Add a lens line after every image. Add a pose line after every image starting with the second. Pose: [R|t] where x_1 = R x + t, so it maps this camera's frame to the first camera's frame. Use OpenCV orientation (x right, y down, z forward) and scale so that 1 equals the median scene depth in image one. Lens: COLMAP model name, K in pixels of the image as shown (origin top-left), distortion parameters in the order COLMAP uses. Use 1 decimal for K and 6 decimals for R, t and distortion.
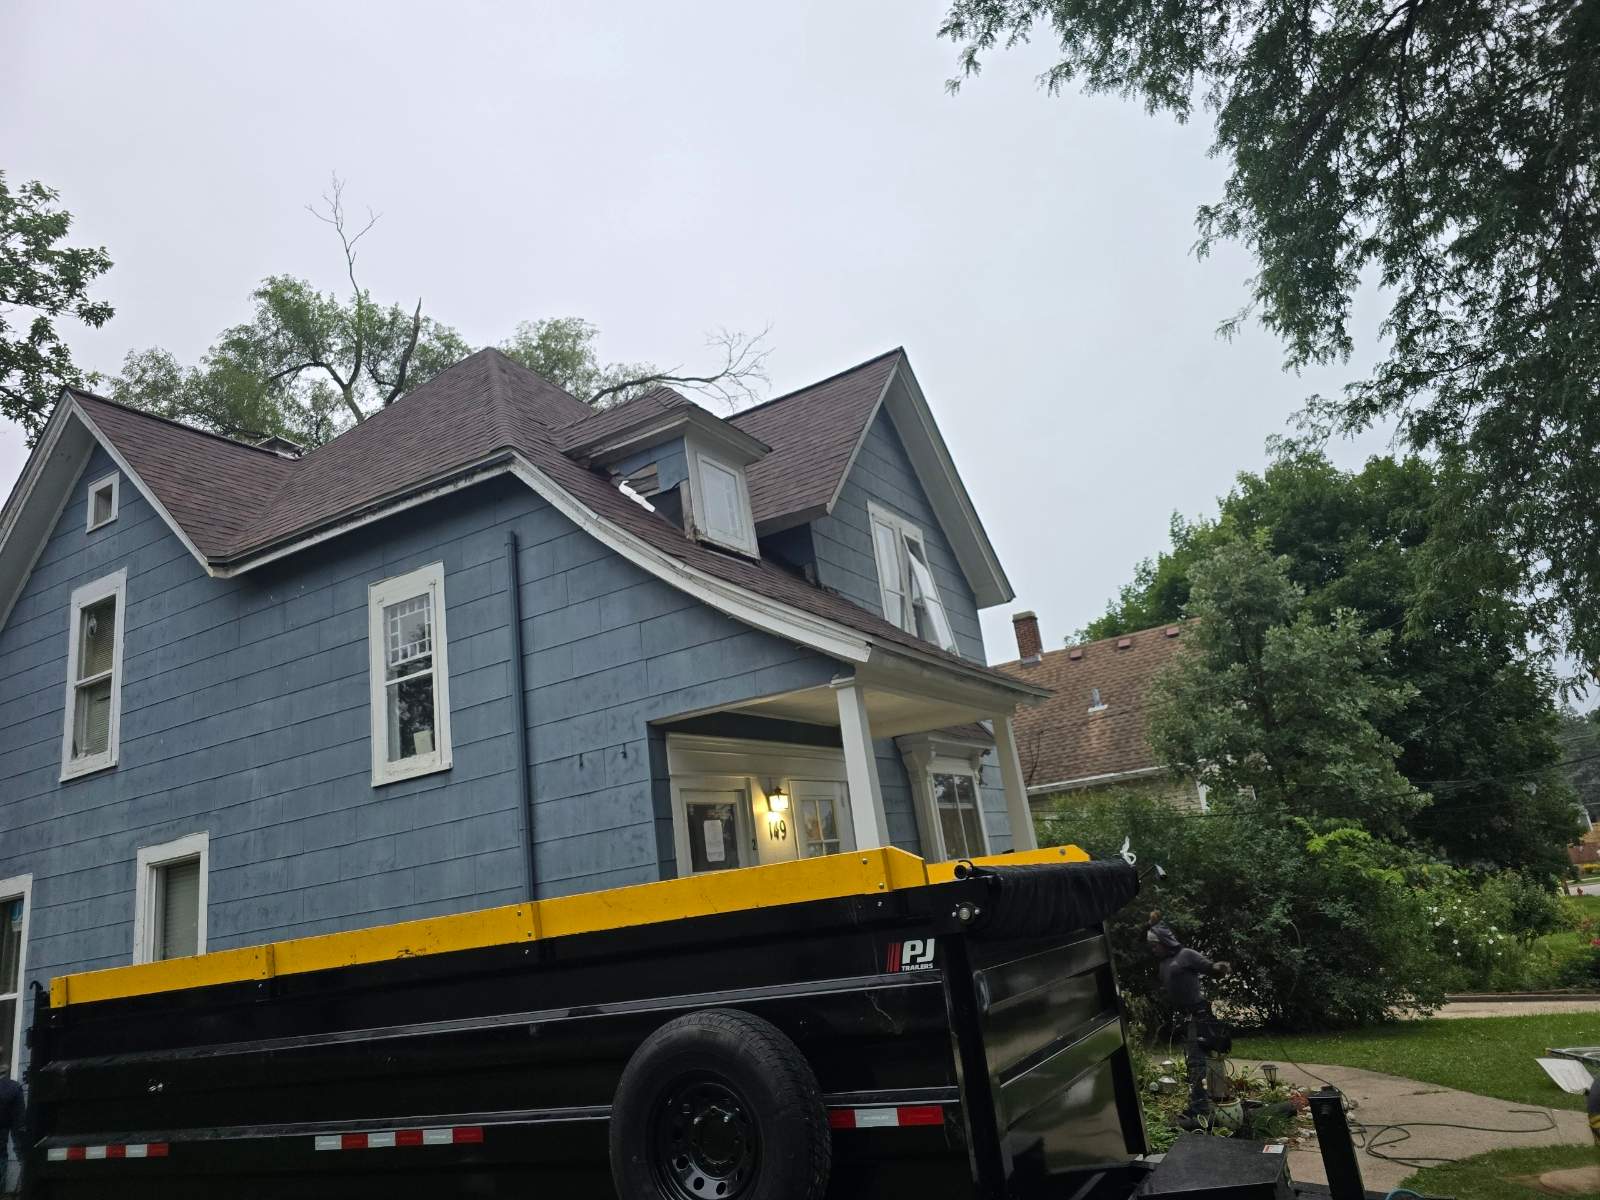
lens RADIAL K [[1057.8, 0, 800.0], [0, 1057.8, 600.0], [0, 0, 1]] dist [0.037228, -0.001549]
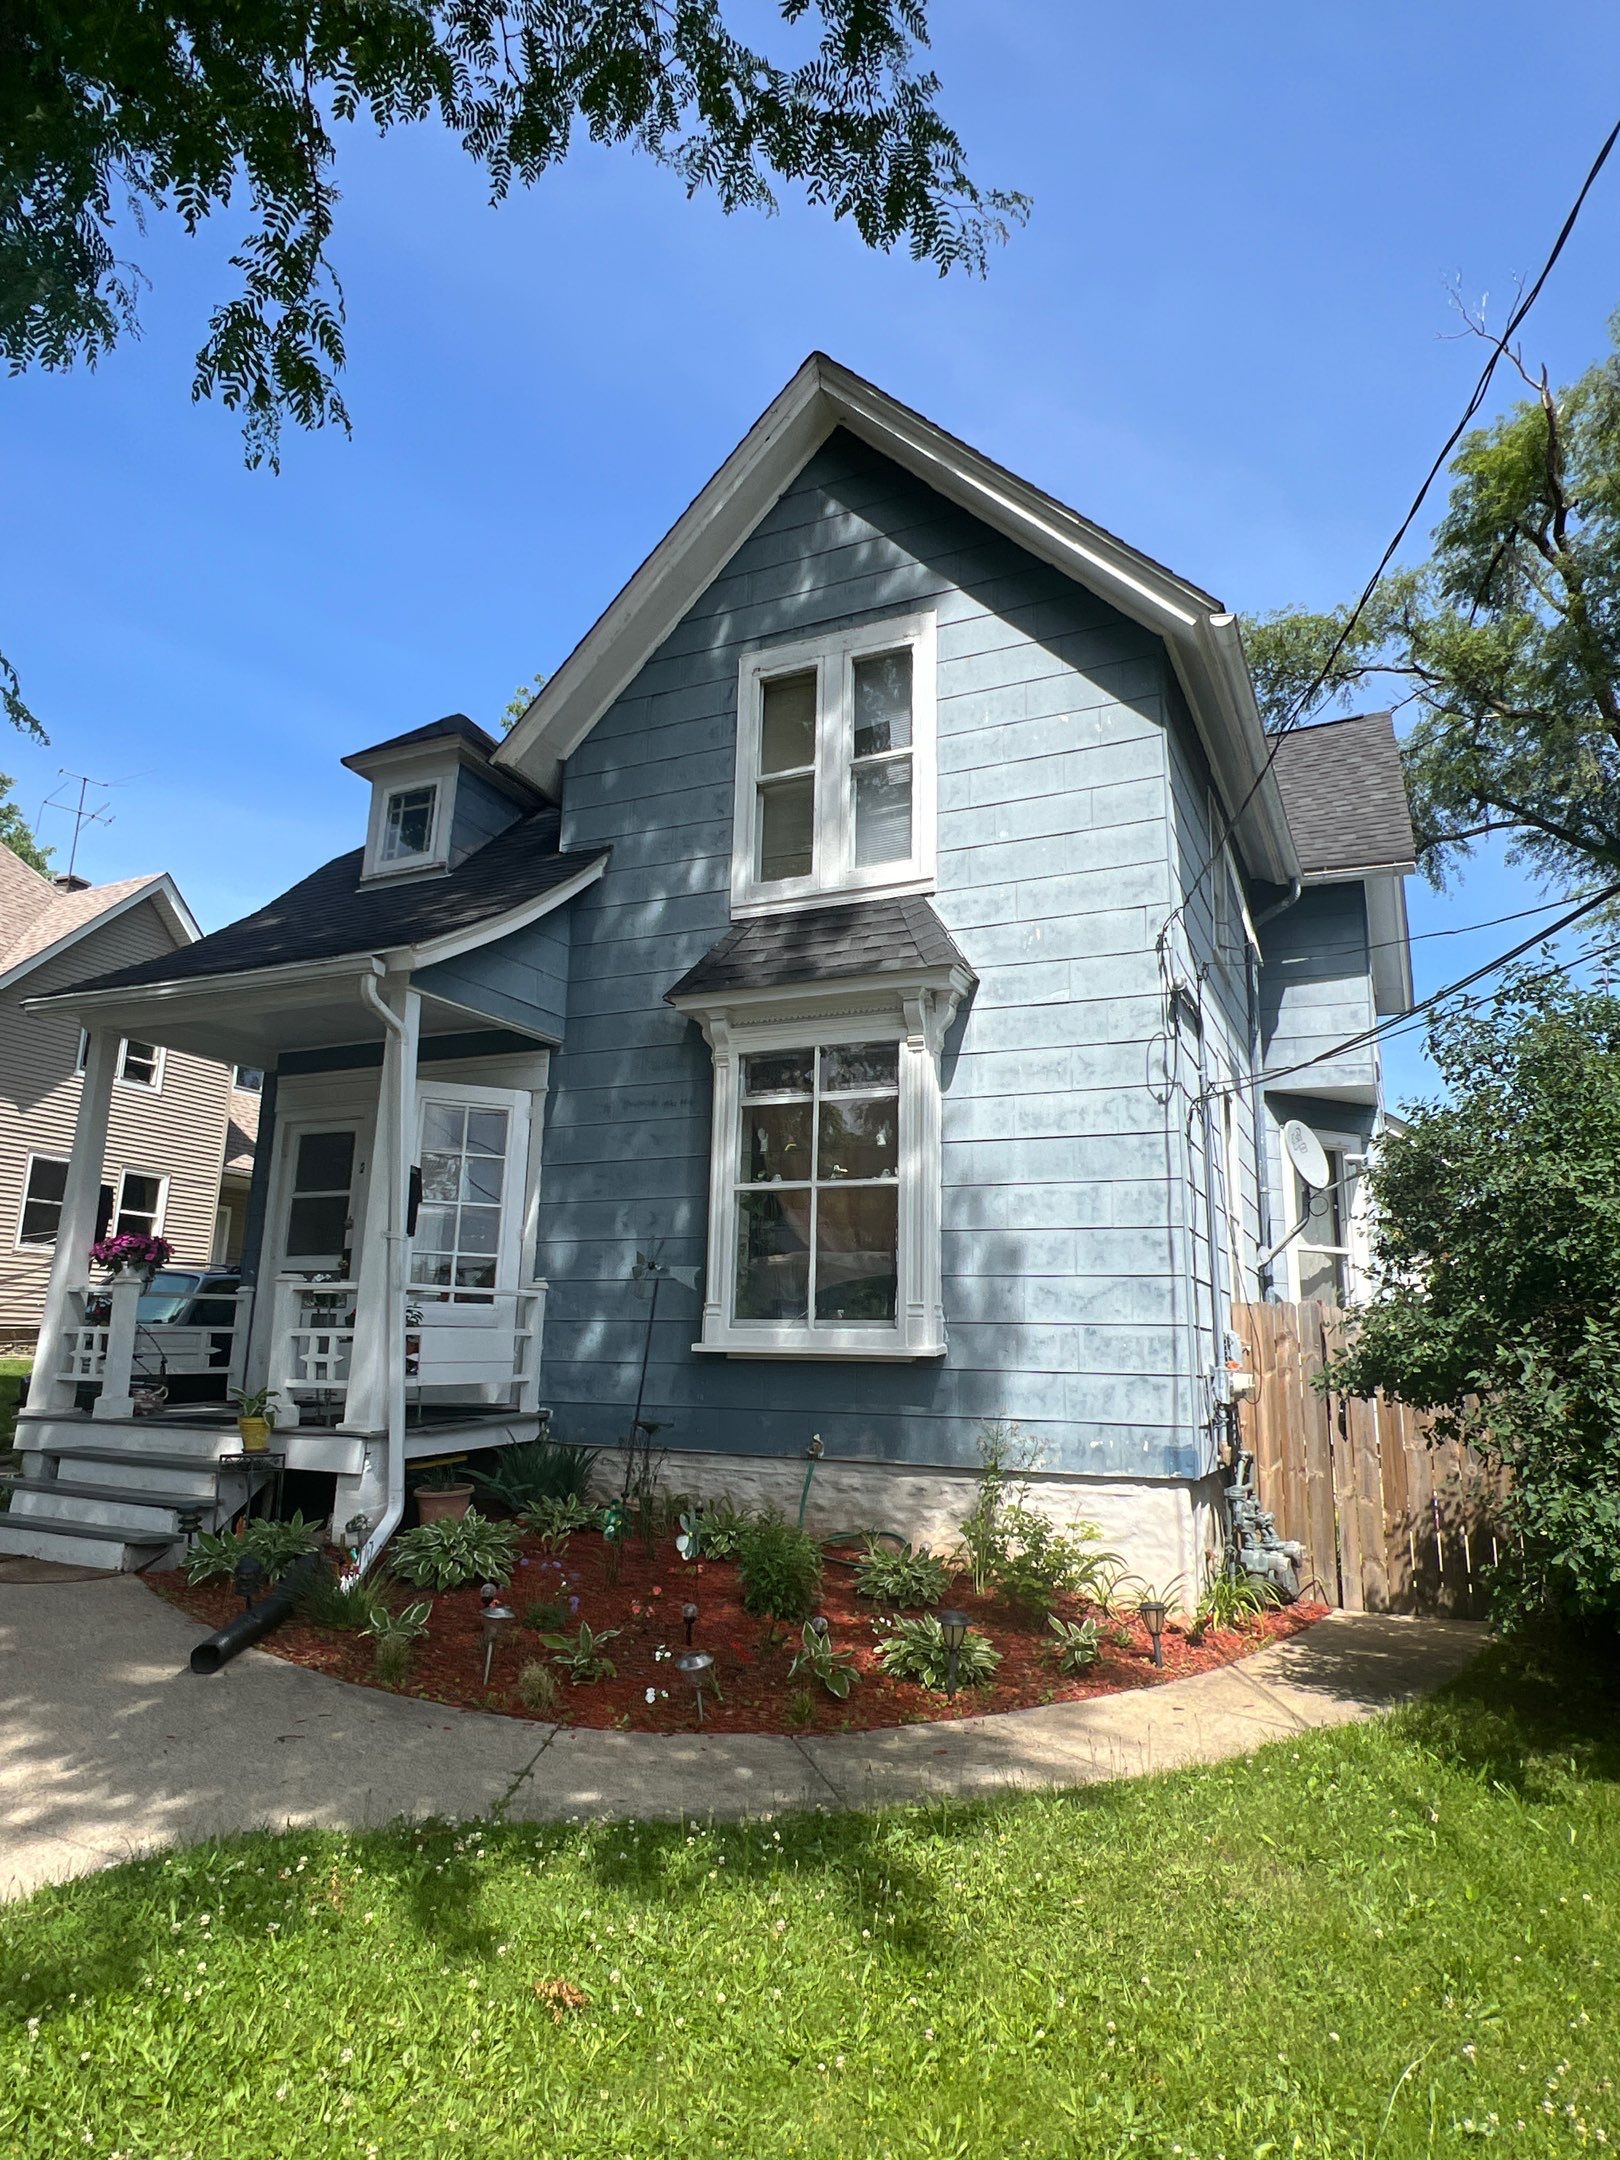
lens RADIAL K [[1271.6, 0, 810.0], [0, 1271.6, 1080.0], [0, 0, 1]] dist [0.004158, -0.001434]
pose [[0.081262, -0.090772, -0.992551, 1.054731], [0.230011, 0.970672, -0.069940, 0.289299], [0.969789, -0.222614, 0.099757, 1.141496]]
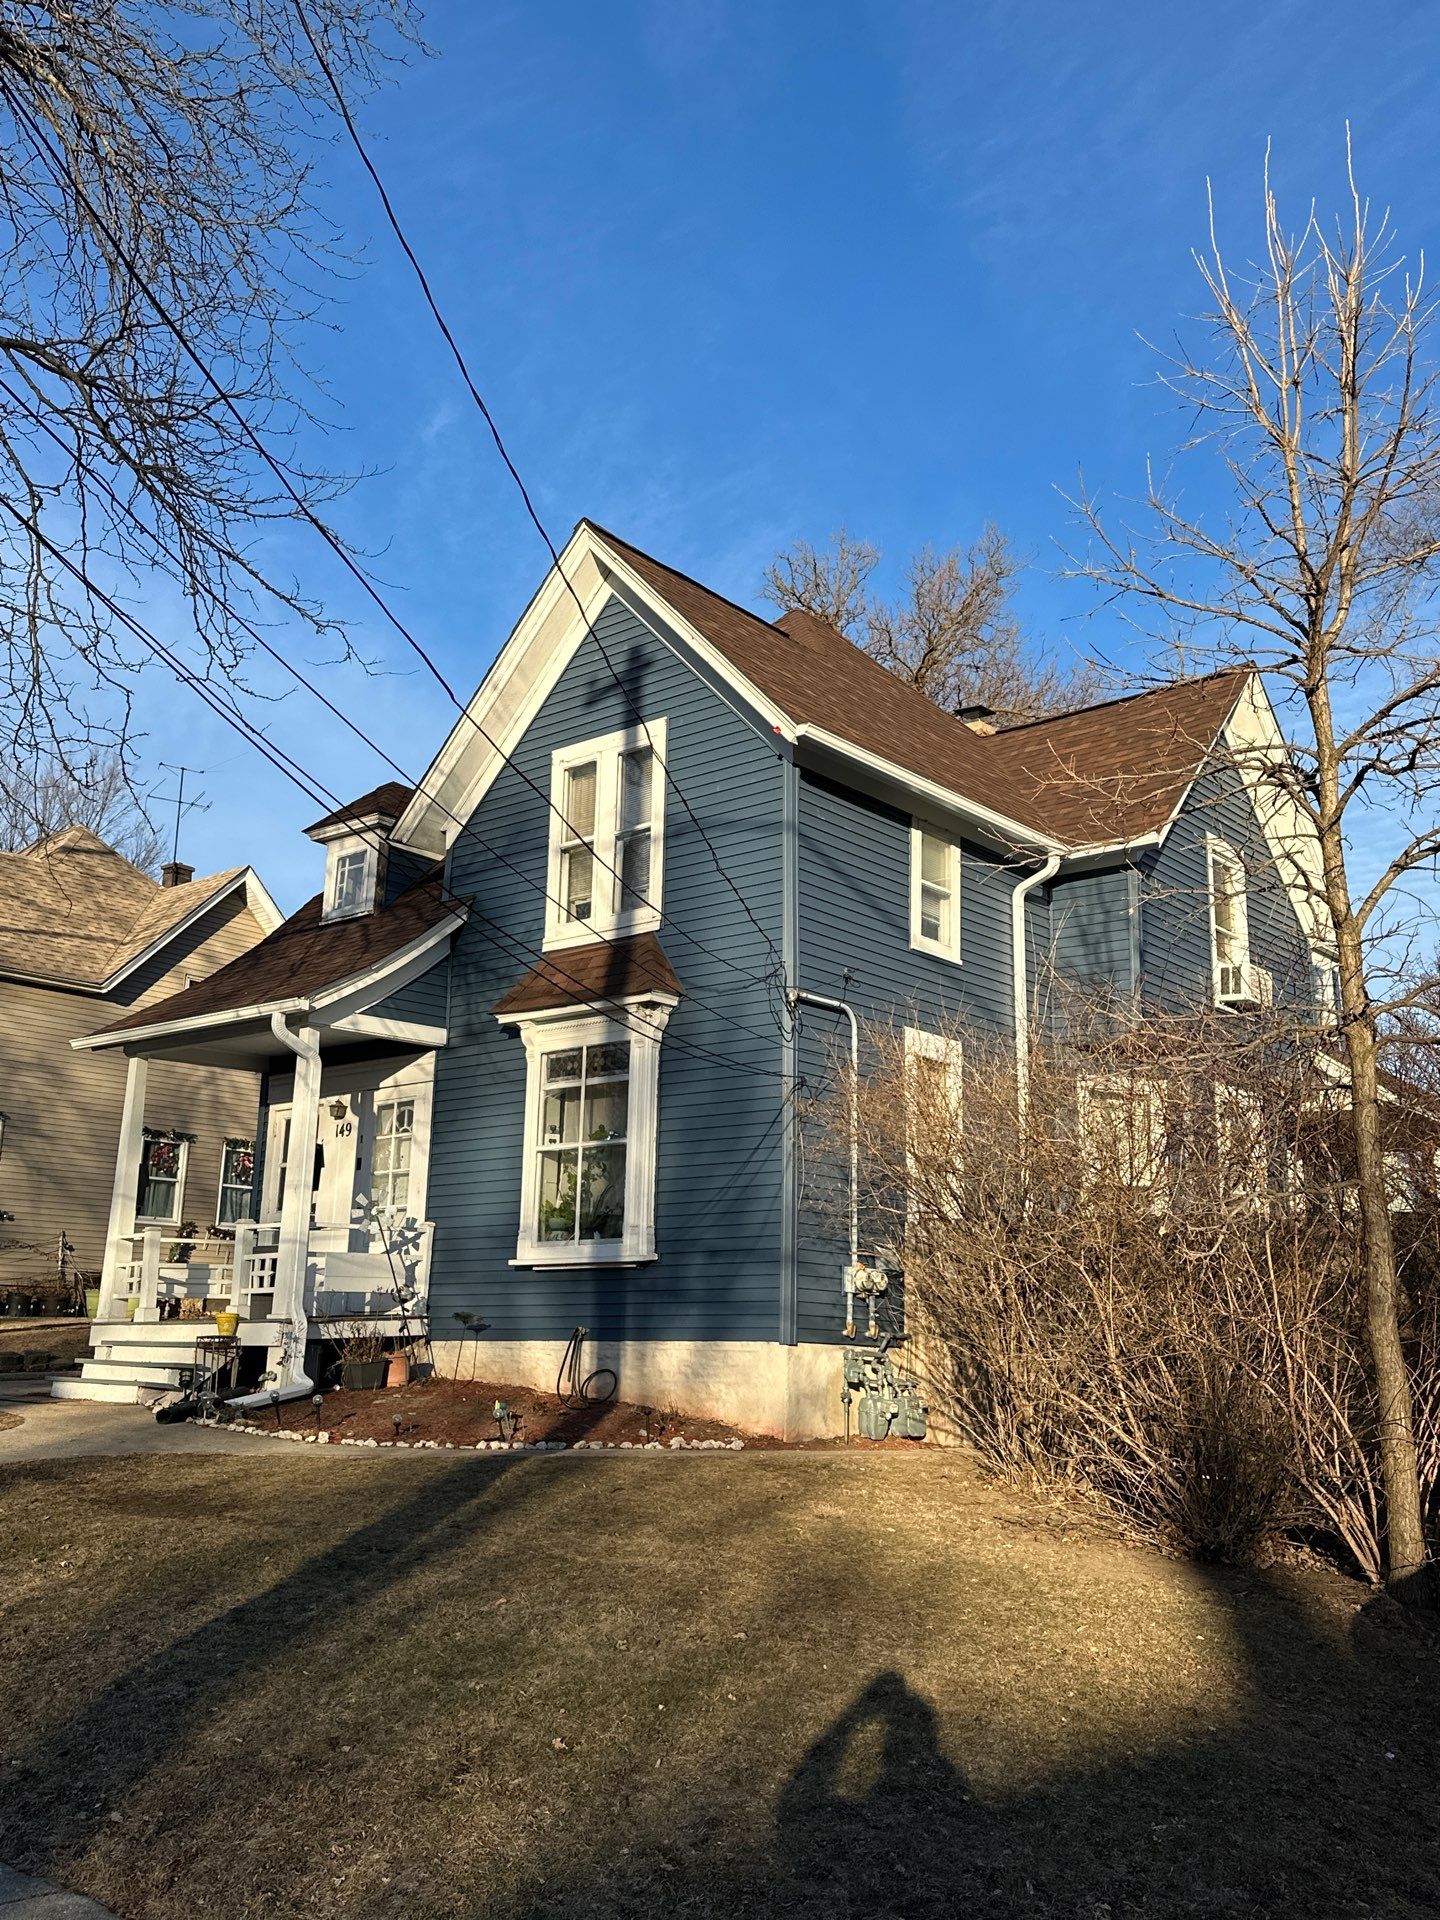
lens RADIAL K [[1662.8, 0, 760.8], [0, 1662.8, 953.8], [0, 0, 1]] dist [0.070943, -0.005891]
pose [[-0.155793, -0.105914, -0.982095, 1.764571], [0.265137, 0.953266, -0.144864, 0.401643], [0.951541, -0.282958, -0.120431, 1.626712]]
